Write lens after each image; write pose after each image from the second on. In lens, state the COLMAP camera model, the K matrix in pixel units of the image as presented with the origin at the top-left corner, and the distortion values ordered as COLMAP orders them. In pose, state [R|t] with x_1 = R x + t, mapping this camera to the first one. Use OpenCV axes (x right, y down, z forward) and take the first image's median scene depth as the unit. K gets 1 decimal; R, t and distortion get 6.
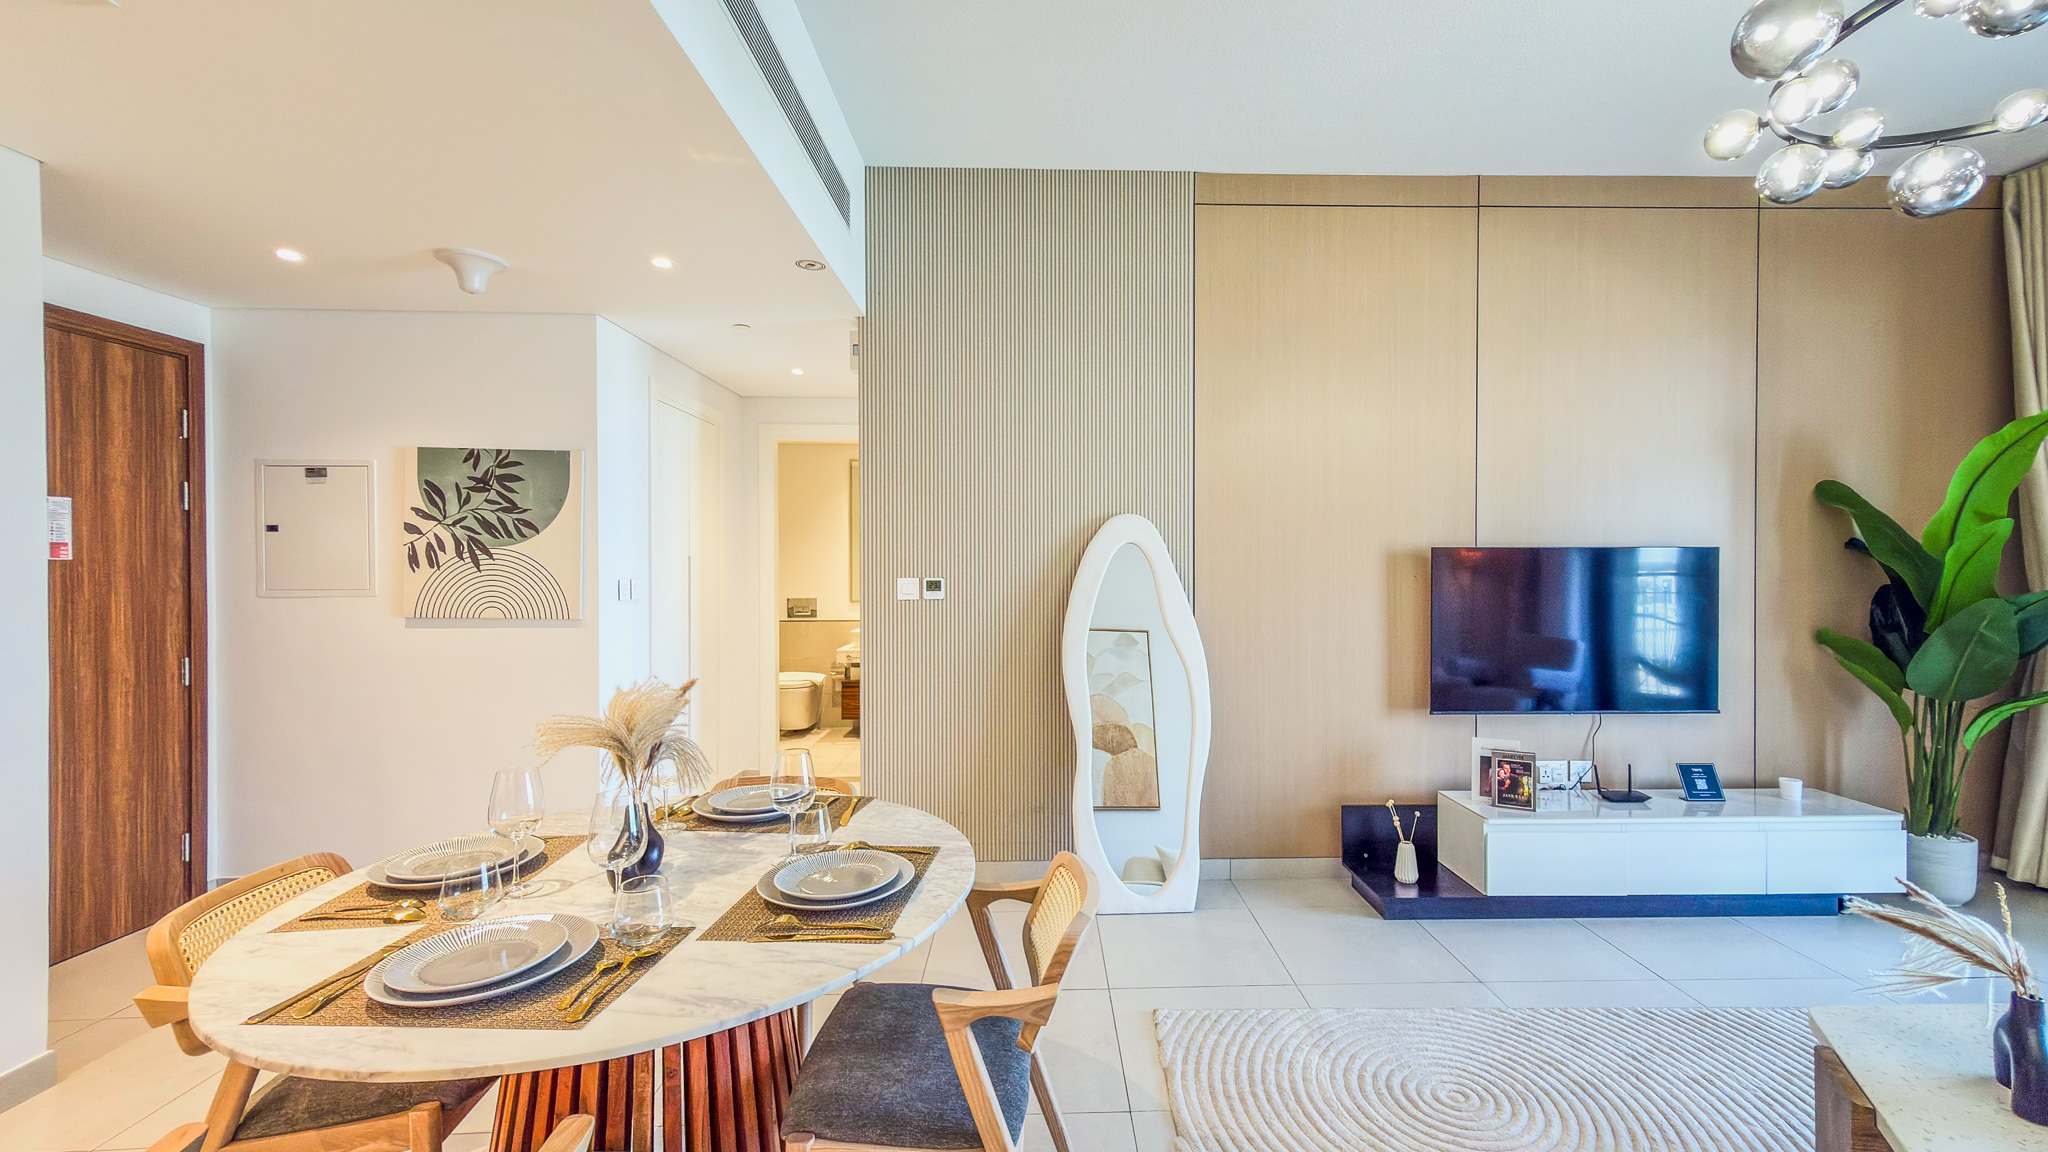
lens RADIAL K [[839.8, 0, 1056.9], [0, 839.8, 569.5], [0, 0, 1]] dist [0.015387, 0.000554]
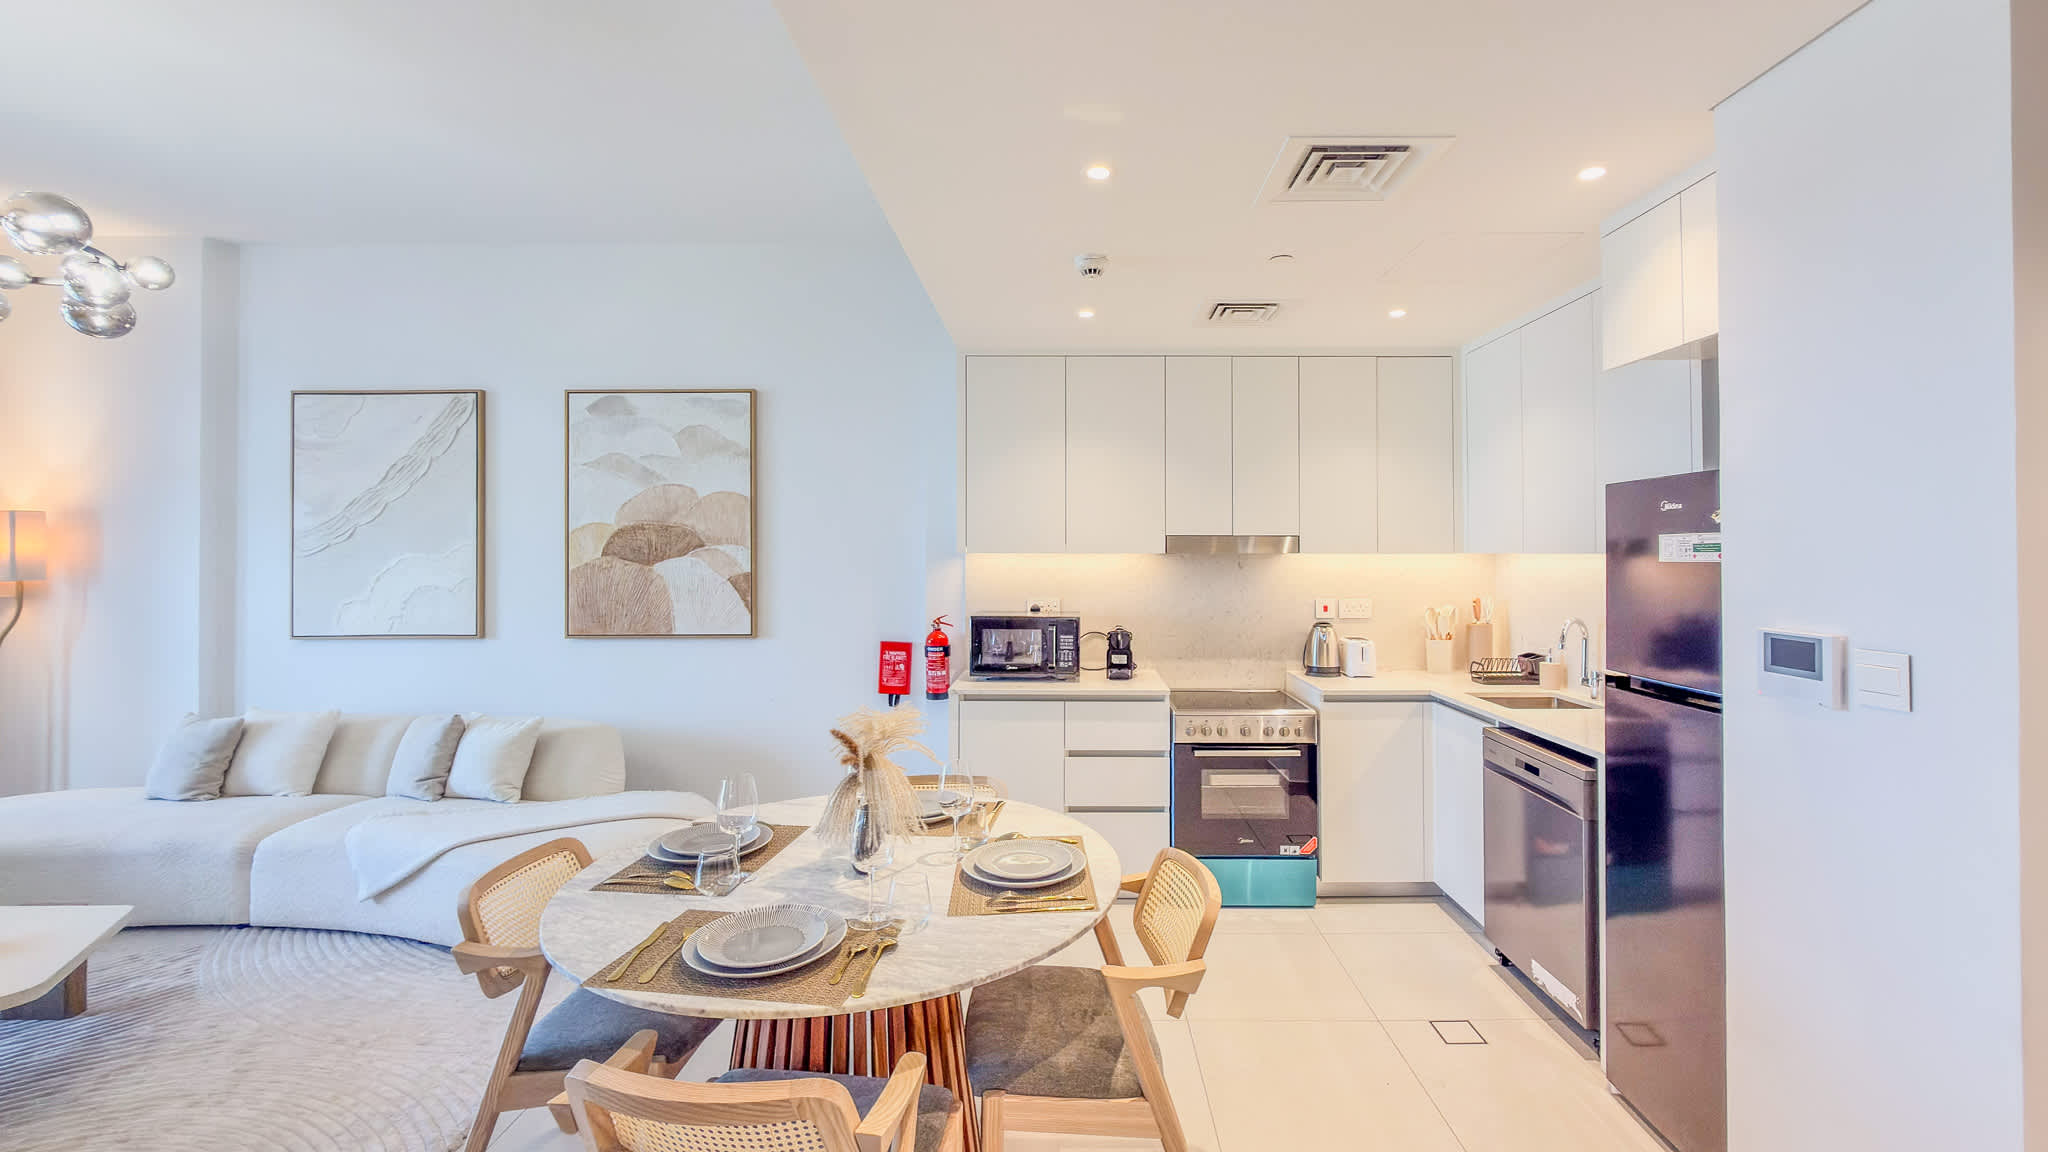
lens RADIAL K [[843.4, 0, 1059.3], [0, 843.4, 544.5], [0, 0, 1]] dist [0.001187, 0.000087]
pose [[-0.999200, 0.002752, 0.039894, -0.386186], [0.002621, 0.999991, -0.003330, -0.040727], [-0.039902, -0.003222, -0.999198, 1.035689]]
